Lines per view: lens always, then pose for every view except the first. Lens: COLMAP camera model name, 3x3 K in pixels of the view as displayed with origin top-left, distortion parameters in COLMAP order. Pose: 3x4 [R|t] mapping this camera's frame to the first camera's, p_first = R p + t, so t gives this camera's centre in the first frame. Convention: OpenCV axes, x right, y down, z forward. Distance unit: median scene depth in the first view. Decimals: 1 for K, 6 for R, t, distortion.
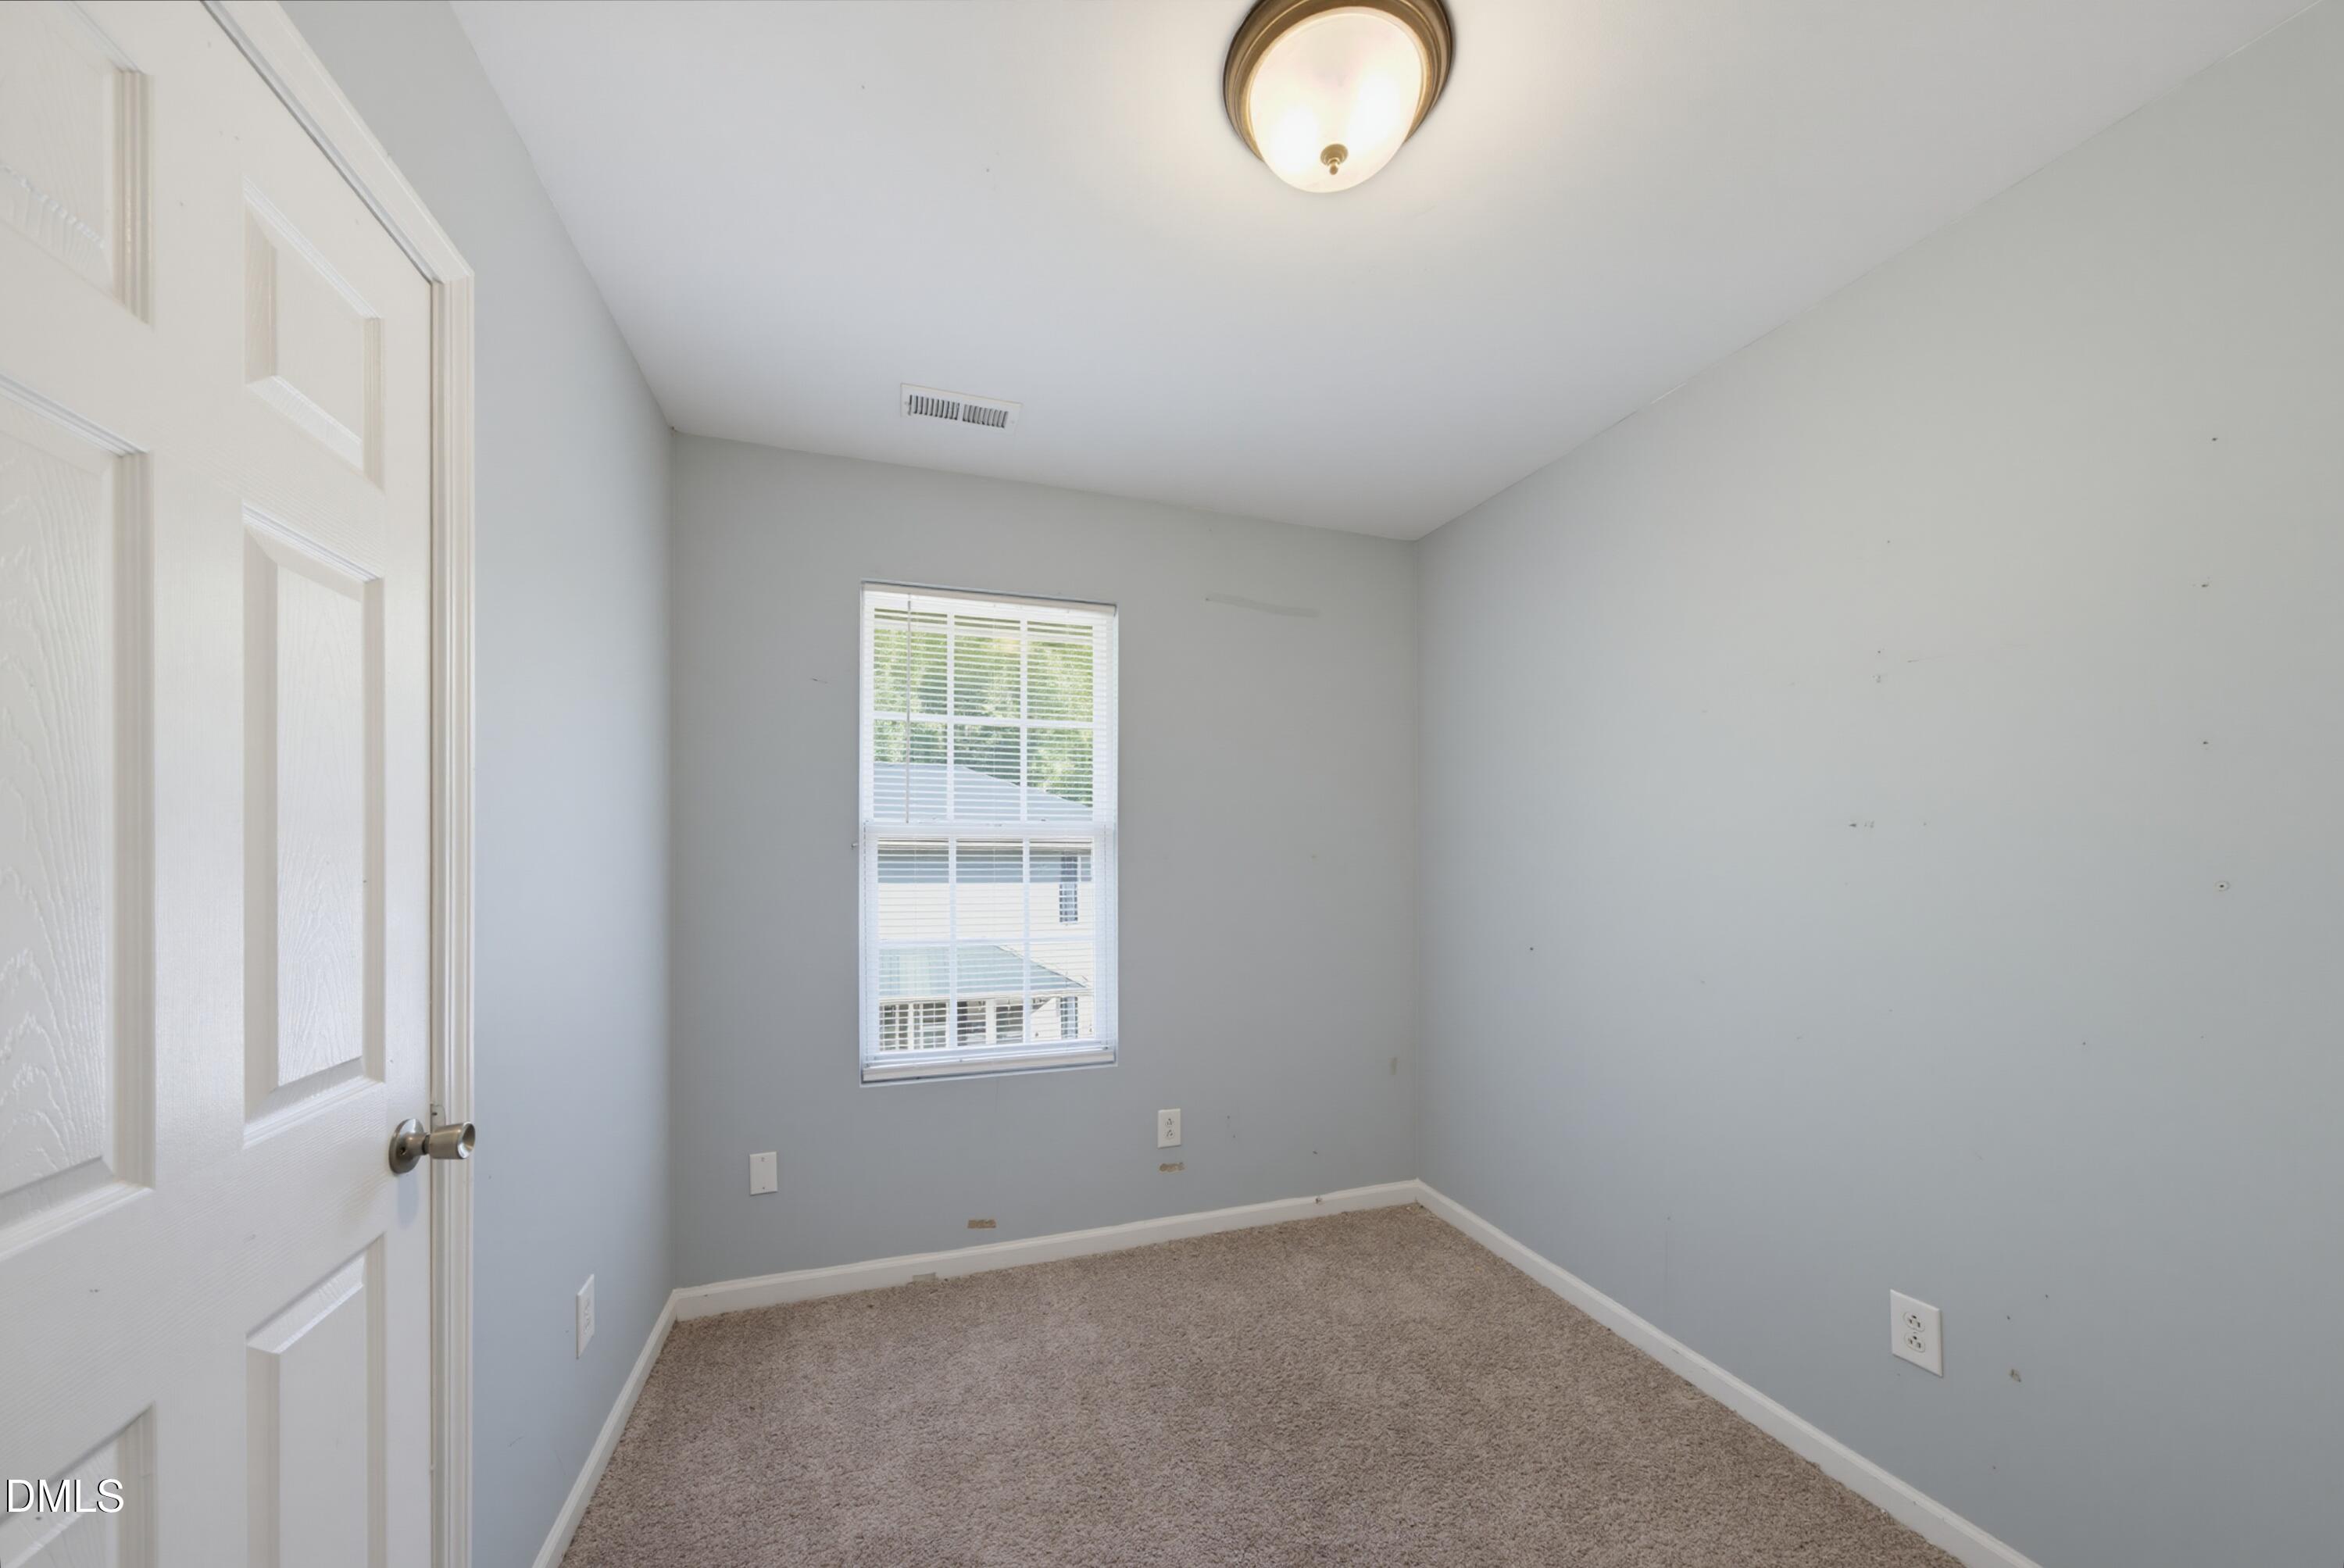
lens RADIAL K [[798.5, 0, 1163.2], [0, 798.5, 857.1], [0, 0, 1]] dist [0.000022, 0.000011]
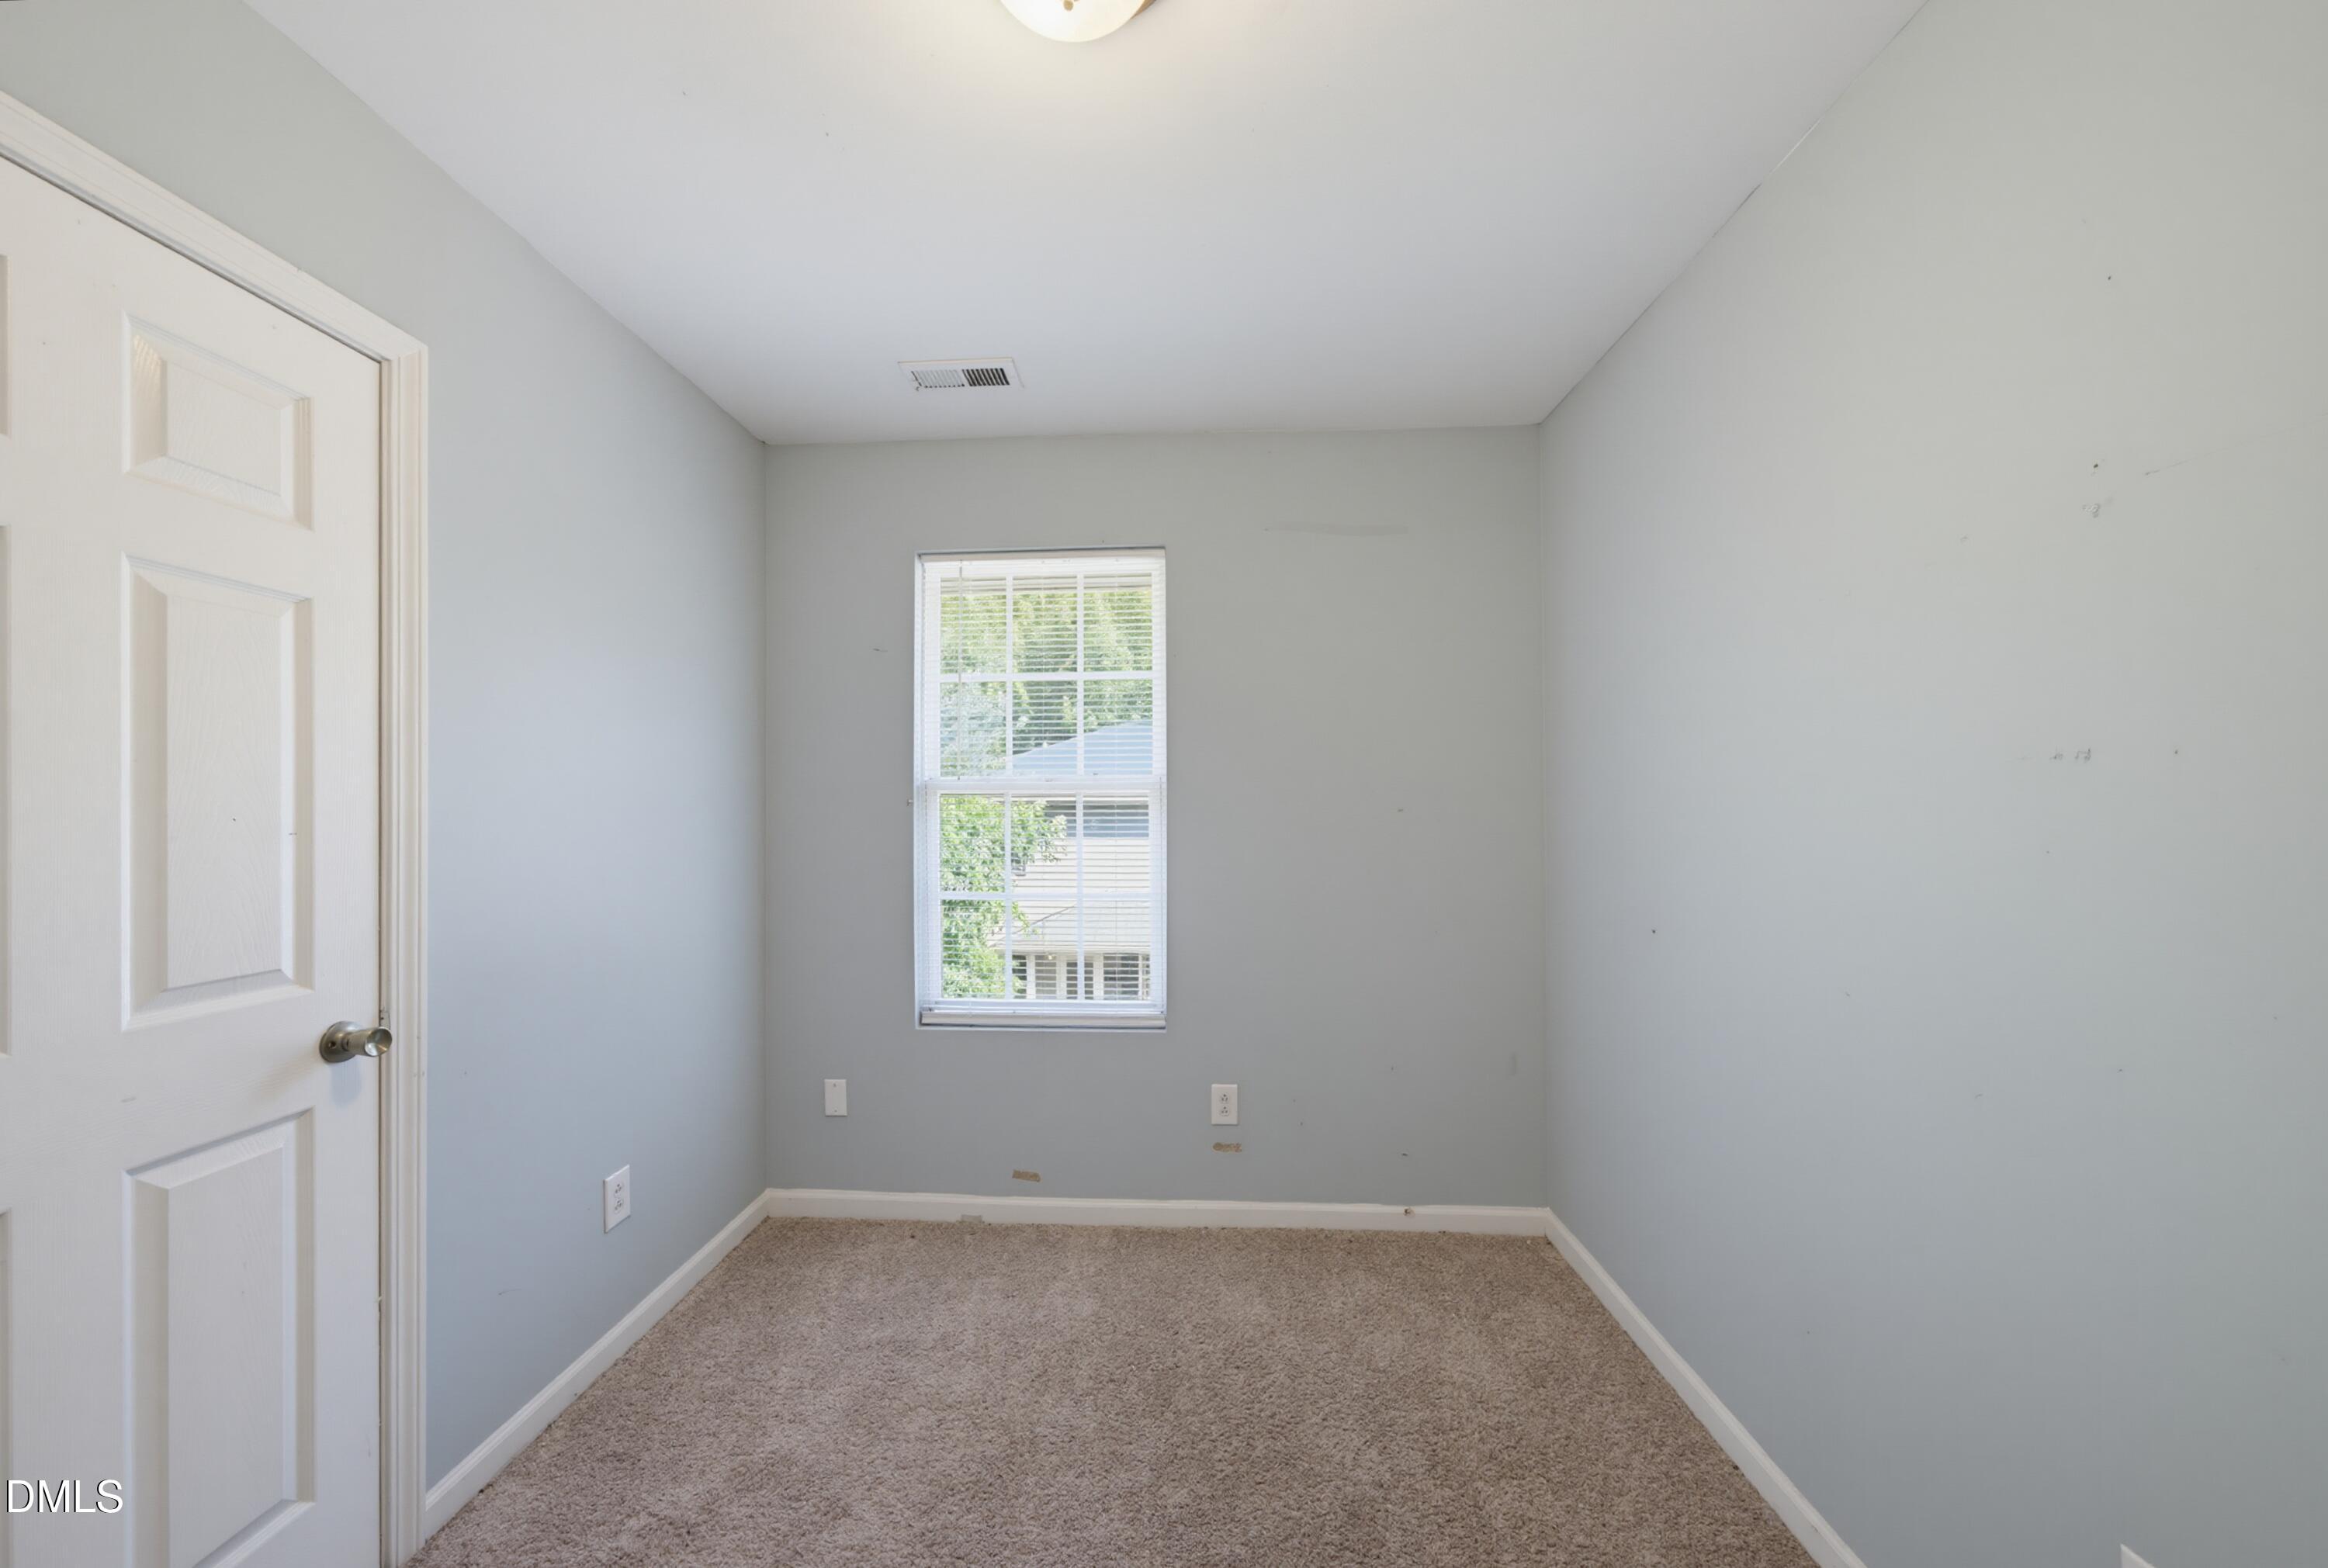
lens RADIAL K [[797.8, 0, 1155.7], [0, 797.8, 808.1], [0, 0, 1]] dist [-0.000131, 0.000115]
pose [[0.928946, -0.006790, -0.370152, 0.302761], [0.005169, 0.999972, -0.005371, 0.000926], [0.370179, 0.003076, 0.928956, 0.122555]]
